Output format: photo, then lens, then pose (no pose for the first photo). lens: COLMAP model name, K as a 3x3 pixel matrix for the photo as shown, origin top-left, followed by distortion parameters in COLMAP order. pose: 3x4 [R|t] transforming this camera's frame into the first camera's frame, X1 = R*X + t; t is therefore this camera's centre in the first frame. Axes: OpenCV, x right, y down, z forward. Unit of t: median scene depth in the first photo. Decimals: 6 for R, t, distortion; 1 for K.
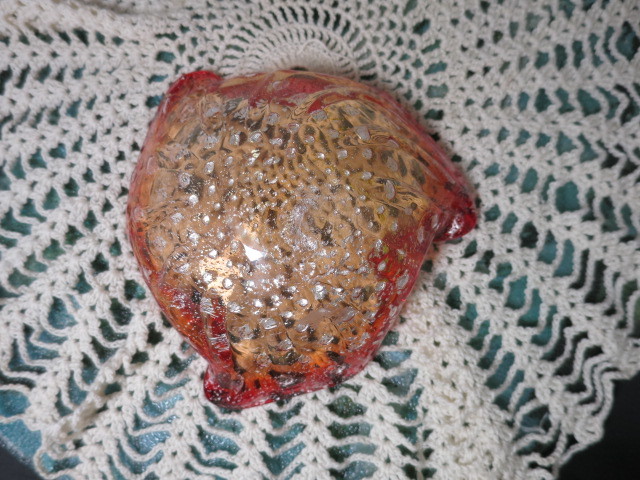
lens RADIAL K [[440.0, 0, 324.3], [0, 440.0, 237.4], [0, 0, 1]] dist [-0.046104, 0.012563]
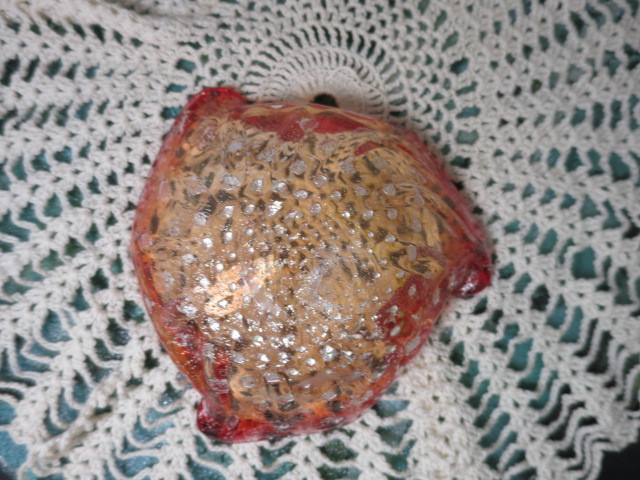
lens RADIAL K [[440.0, 0, 326.4], [0, 440.0, 245.7], [0, 0, 1]] dist [-0.046104, 0.012563]
pose [[0.993777, 0.108132, 0.026751, -0.050528], [-0.109554, 0.992223, 0.059085, -0.125579], [-0.020154, -0.061648, 0.997894, 0.034157]]
